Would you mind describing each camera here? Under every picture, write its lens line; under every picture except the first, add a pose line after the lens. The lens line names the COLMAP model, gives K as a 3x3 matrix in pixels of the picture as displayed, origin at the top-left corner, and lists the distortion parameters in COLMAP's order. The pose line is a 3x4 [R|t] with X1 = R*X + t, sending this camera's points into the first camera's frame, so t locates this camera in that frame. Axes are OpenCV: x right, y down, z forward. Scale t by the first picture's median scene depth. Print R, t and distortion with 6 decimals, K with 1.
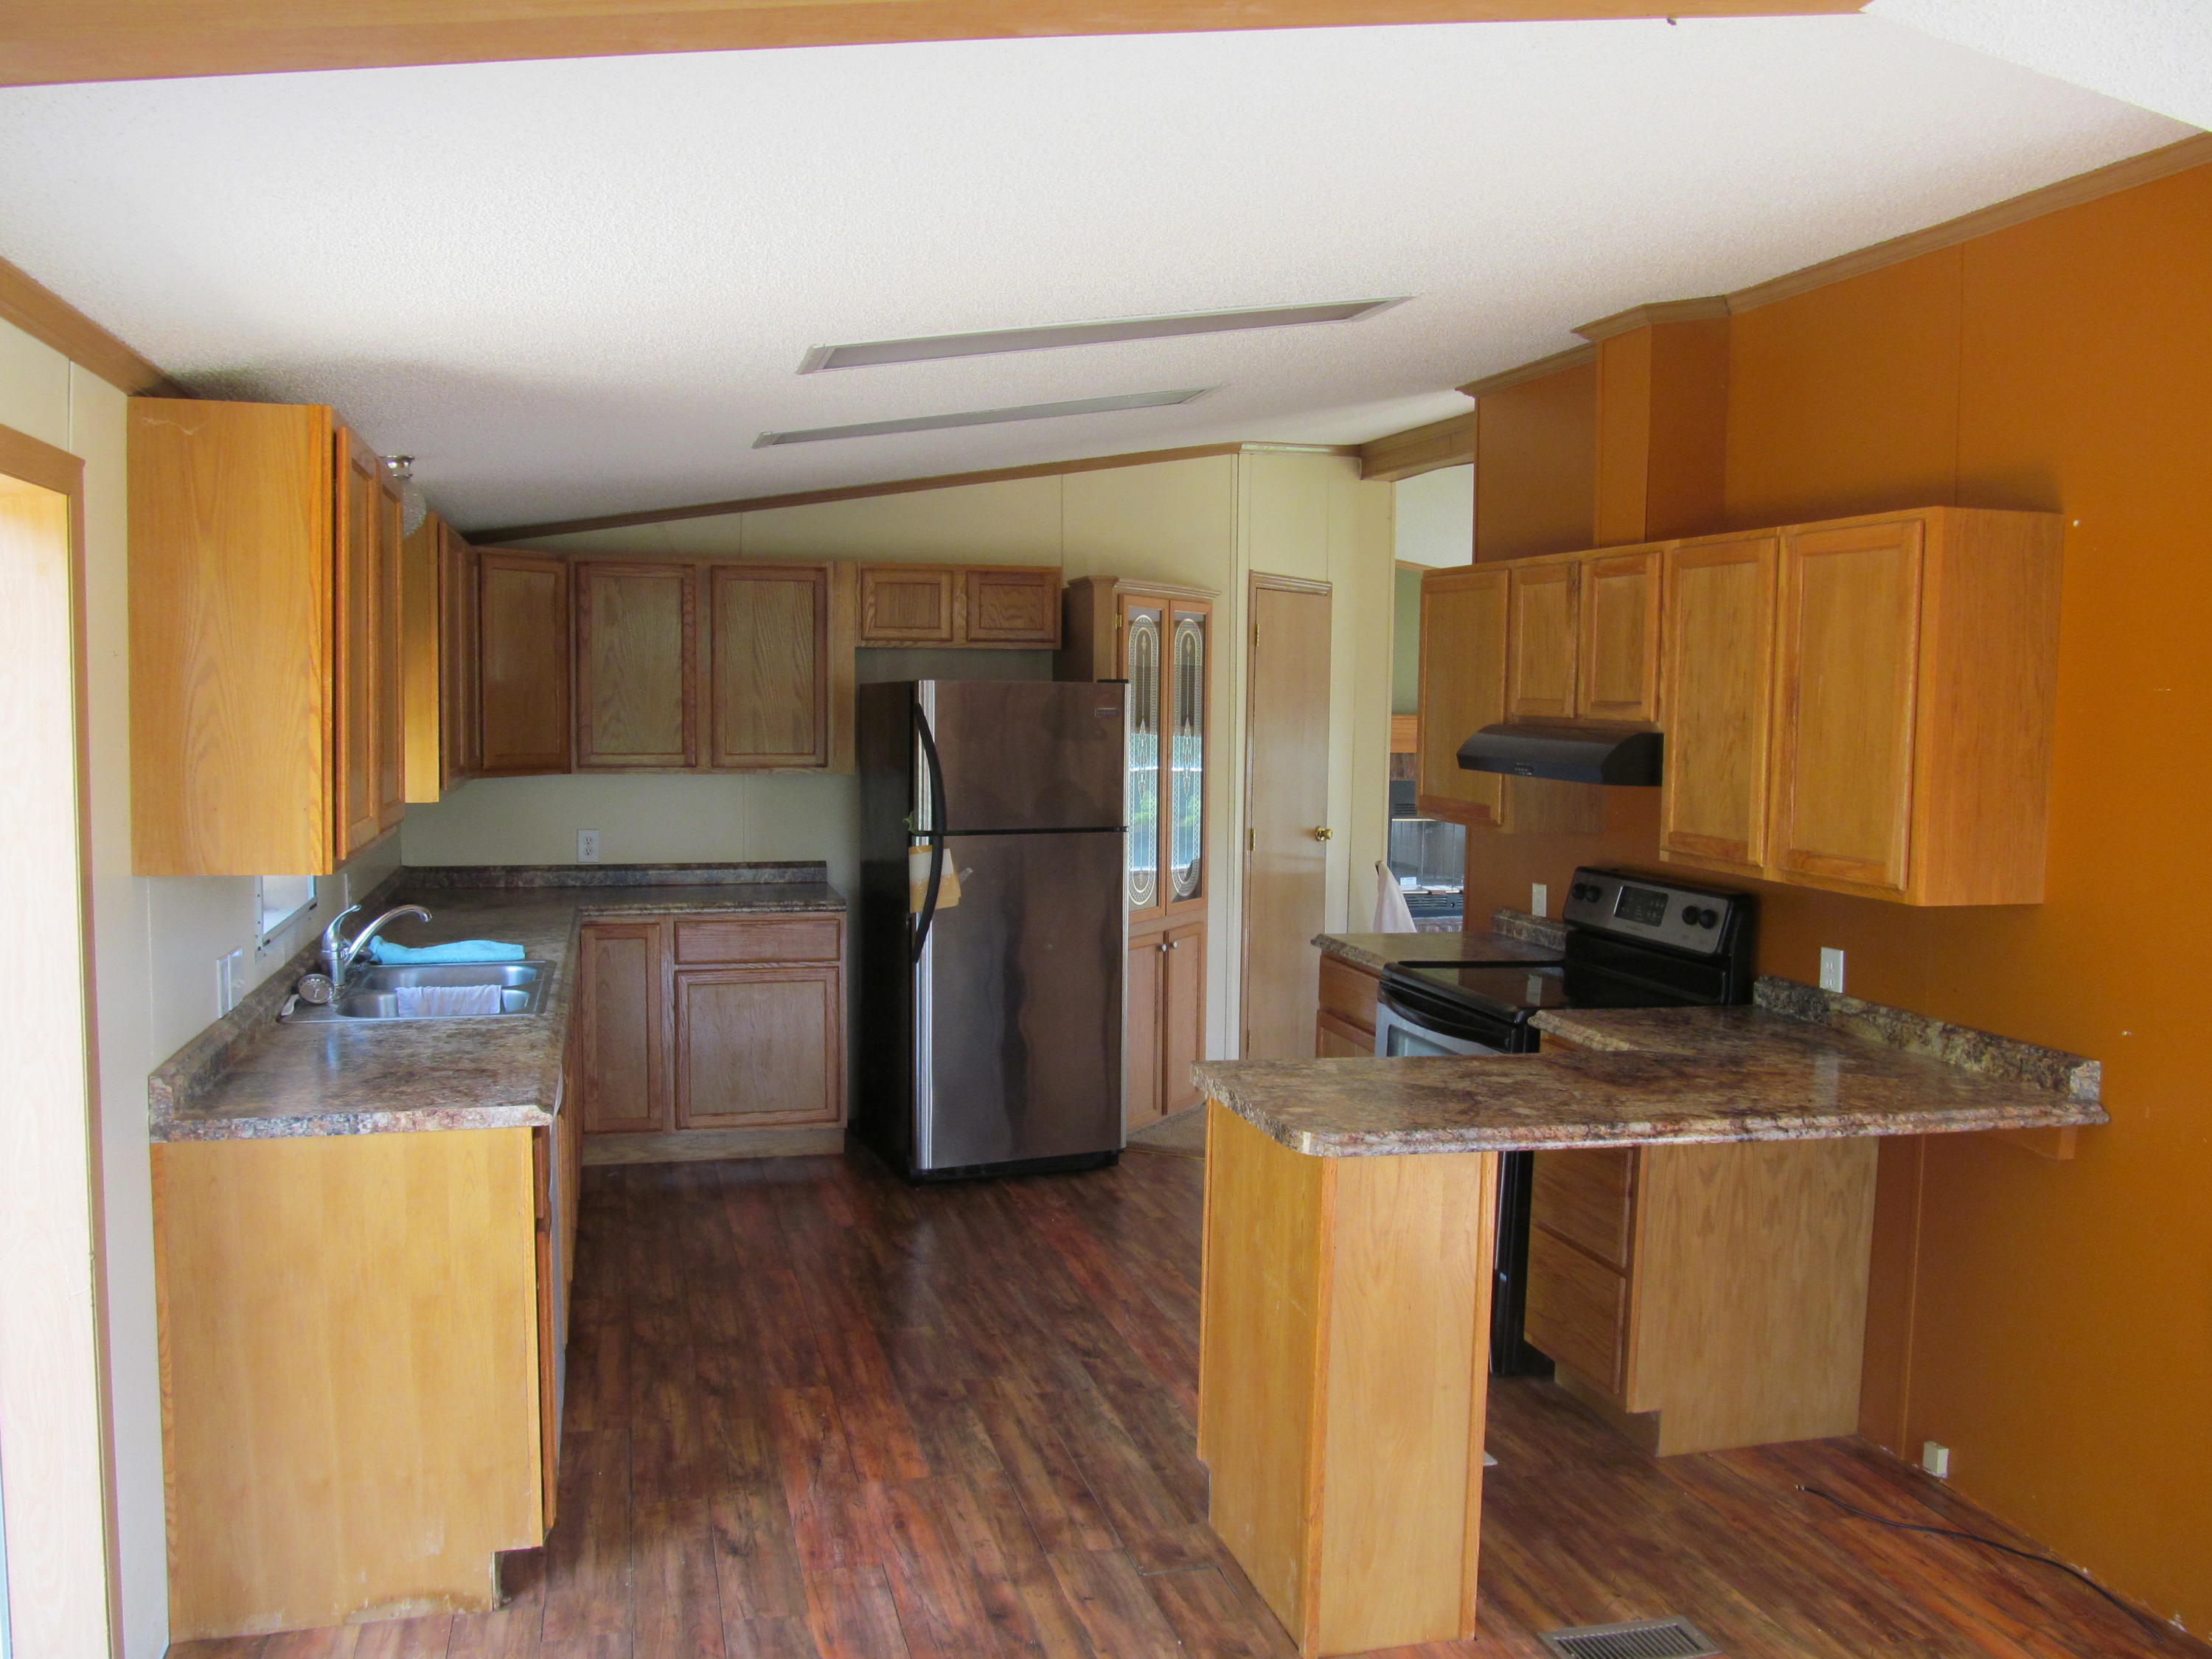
lens RADIAL K [[1833.5, 0, 1106.0], [0, 1833.5, 829.5], [0, 0, 1]] dist [-0.074315, 0.050694]
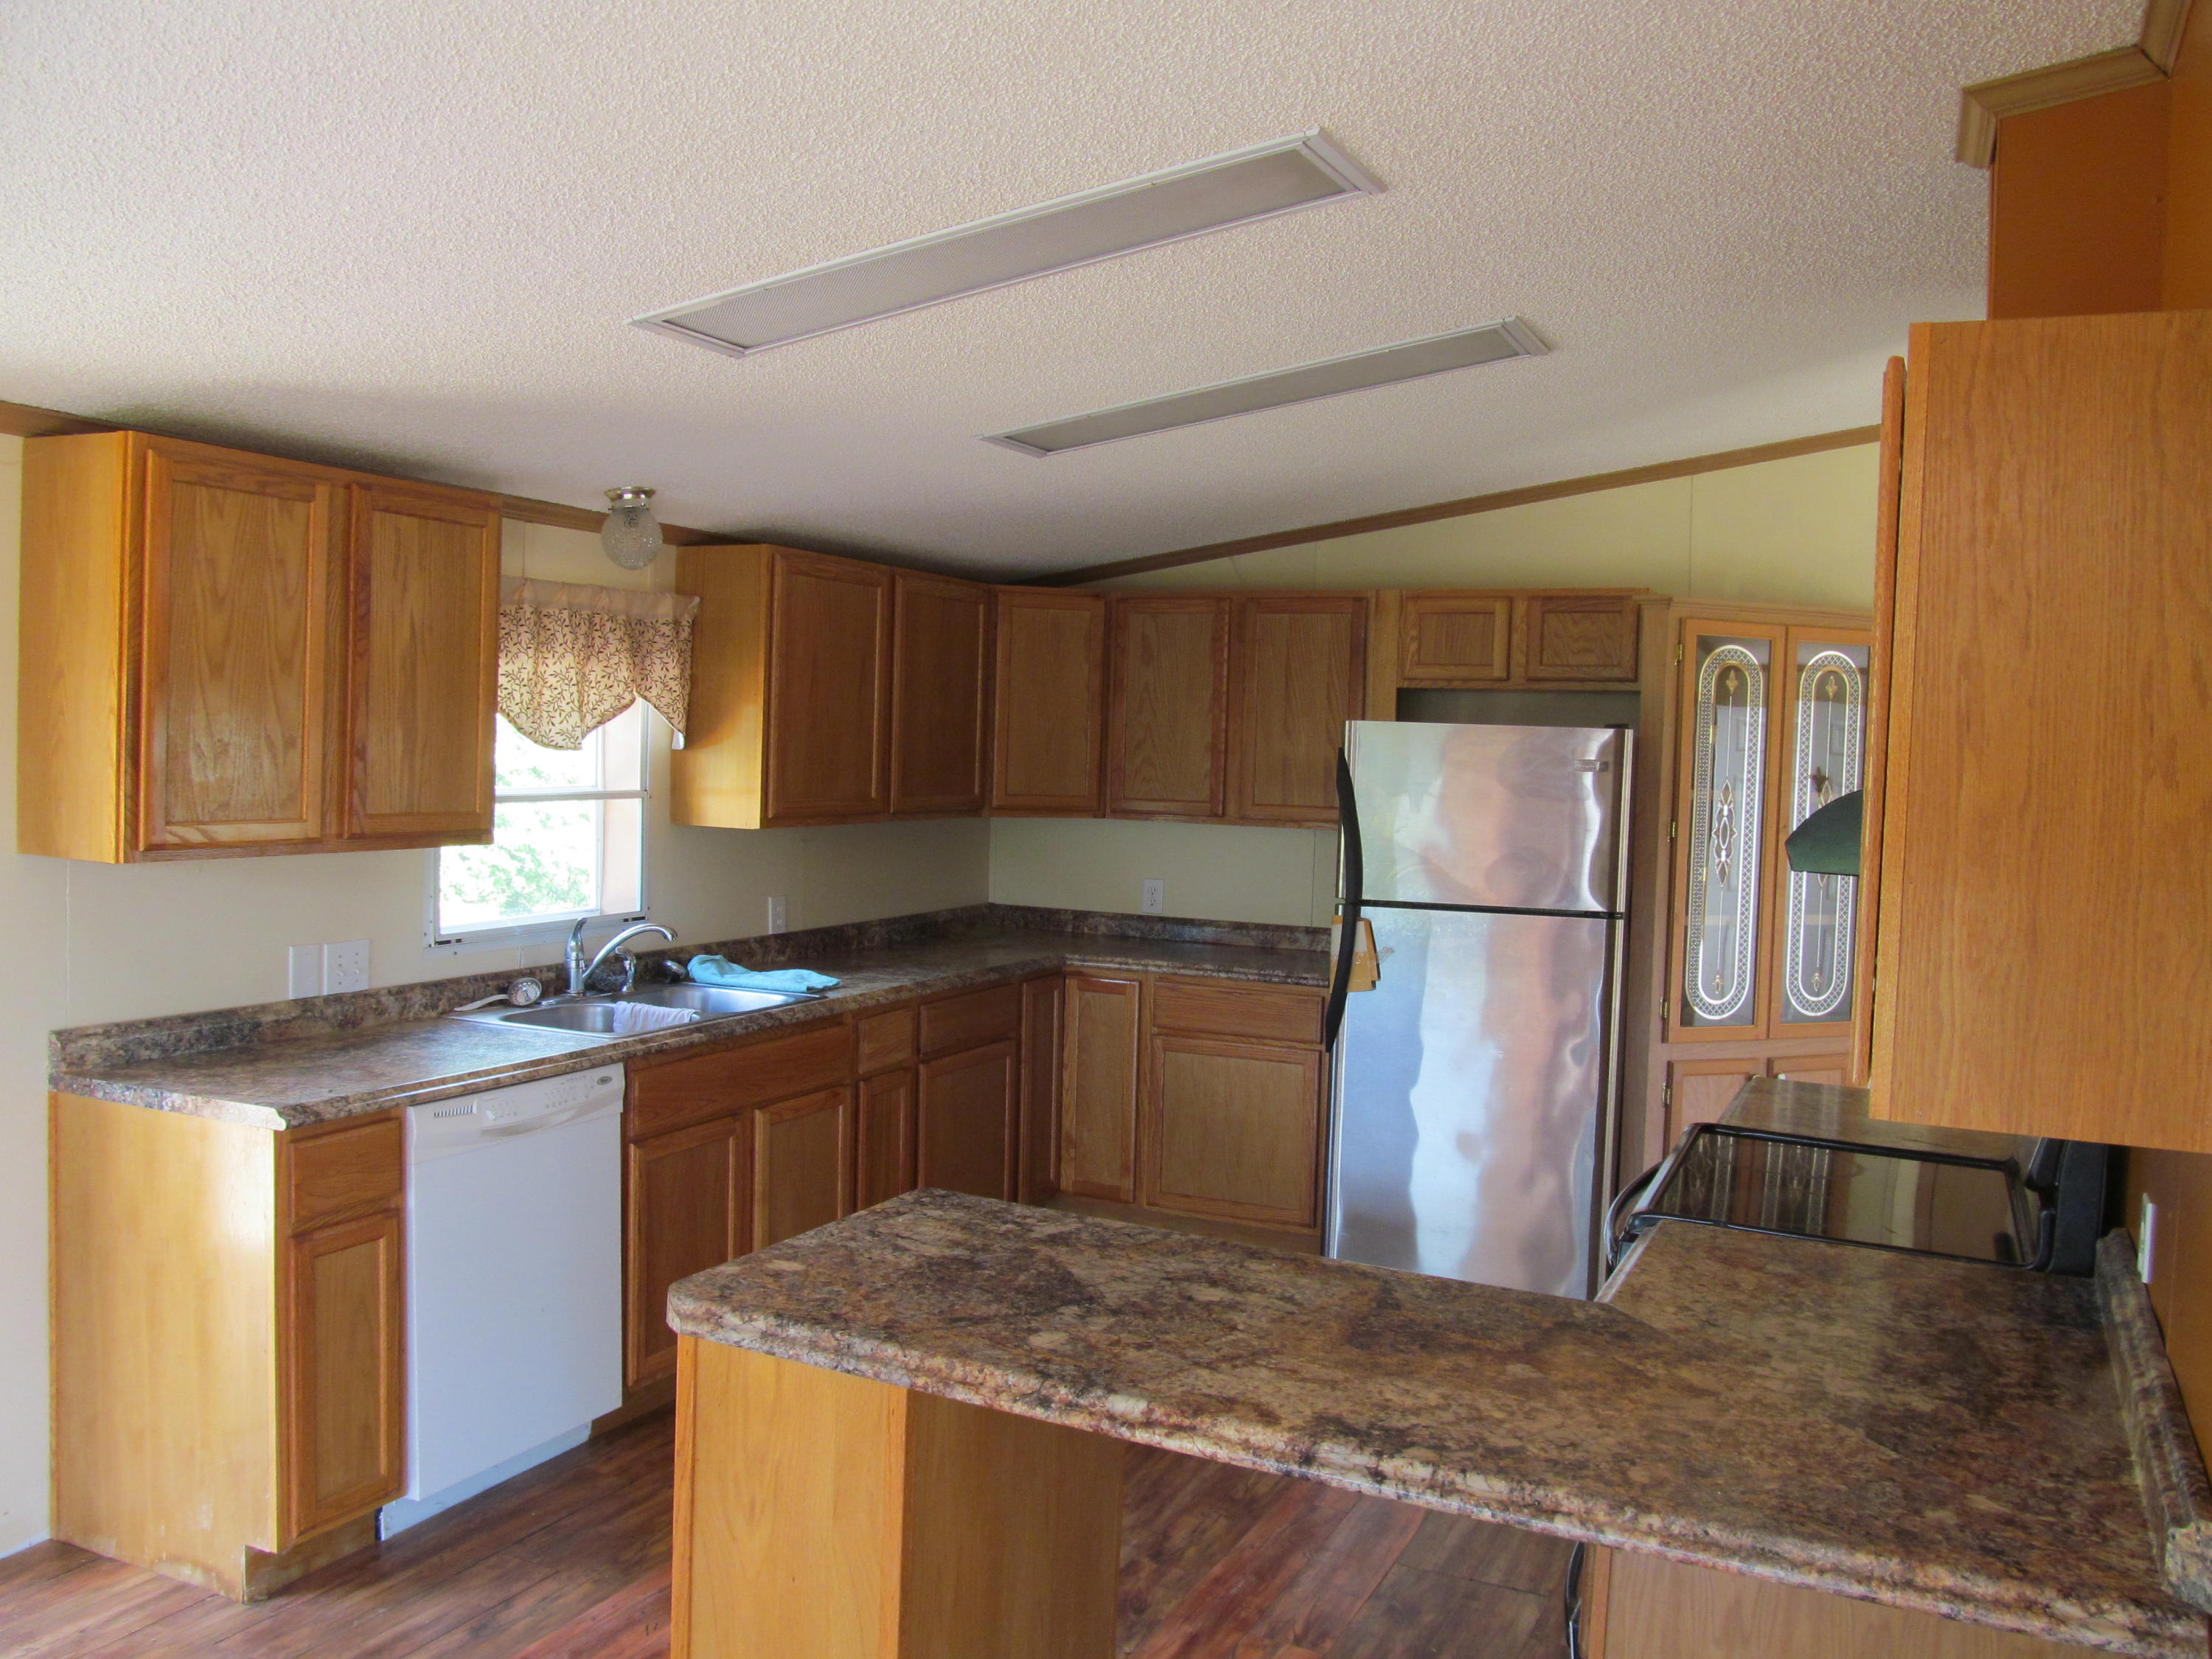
lens RADIAL K [[1833.5, 0, 1106.0], [0, 1833.5, 829.5], [0, 0, 1]] dist [-0.074315, 0.050694]
pose [[0.764705, 0.041933, -0.643014, 0.333566], [-0.069438, 0.997432, -0.017534, -0.007871], [0.640628, 0.058058, 0.765654, 0.260480]]
